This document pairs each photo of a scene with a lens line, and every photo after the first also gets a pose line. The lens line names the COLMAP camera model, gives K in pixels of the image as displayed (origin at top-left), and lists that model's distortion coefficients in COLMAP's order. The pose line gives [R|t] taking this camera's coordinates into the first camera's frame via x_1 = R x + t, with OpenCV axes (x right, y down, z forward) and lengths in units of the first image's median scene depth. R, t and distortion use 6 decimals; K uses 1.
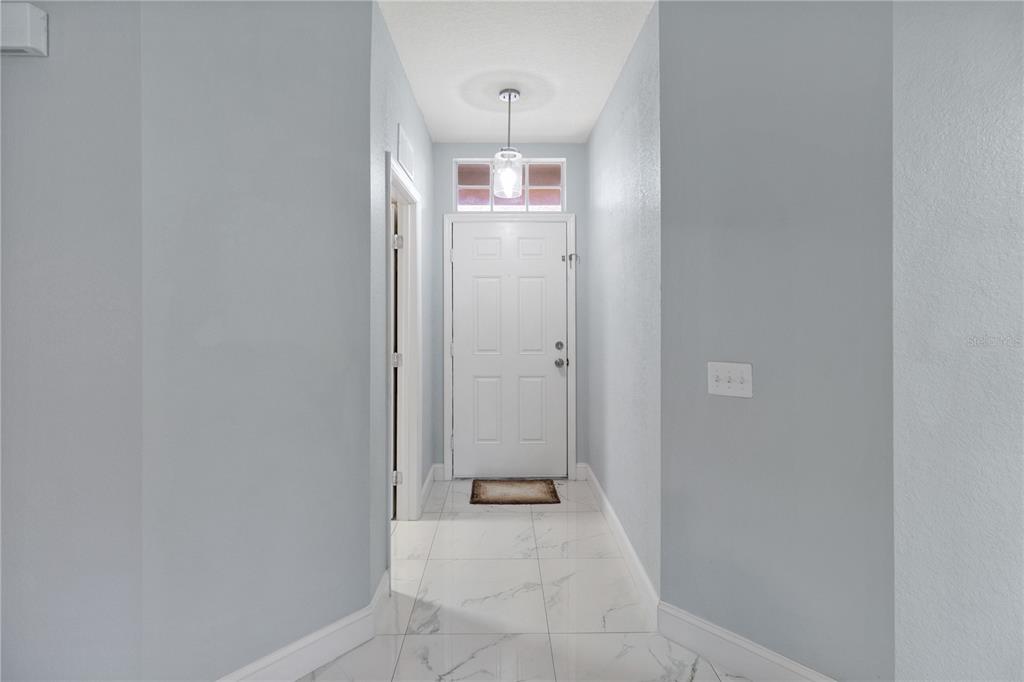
lens RADIAL K [[481.7, 0, 510.5], [0, 481.7, 307.5], [0, 0, 1]] dist [0.011227, -0.000182]
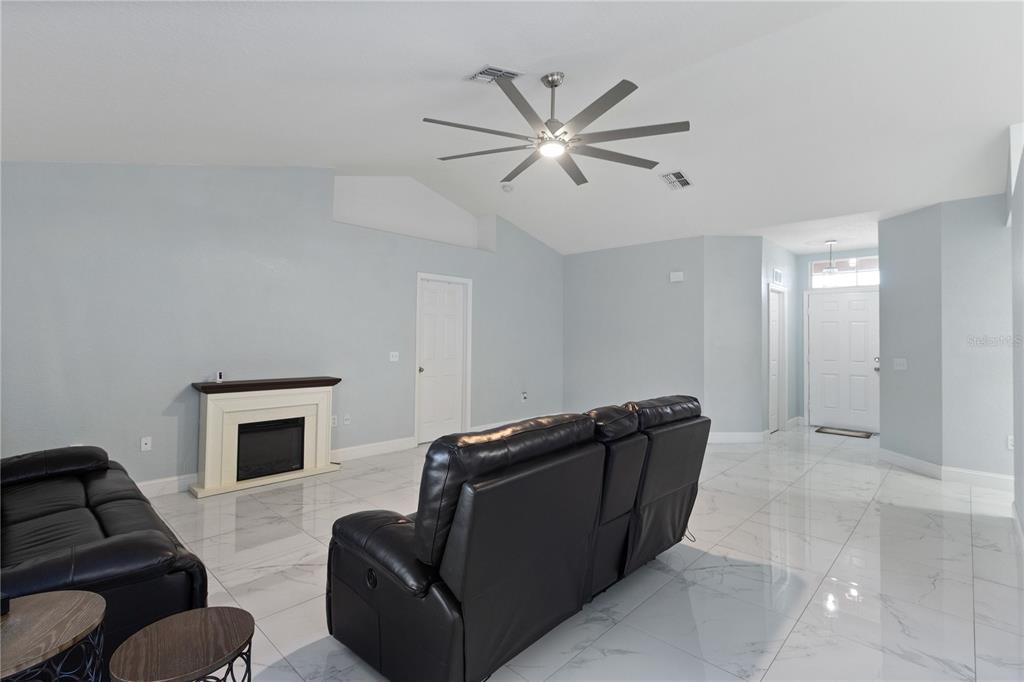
lens RADIAL K [[481.7, 0, 506.6], [0, 481.7, 334.2], [0, 0, 1]] dist [0.011227, -0.000182]
pose [[0.708512, 0.001886, -0.705696, 0.399445], [-0.005014, 0.999985, -0.002361, -0.003198], [0.705681, 0.005211, 0.708510, -1.269060]]
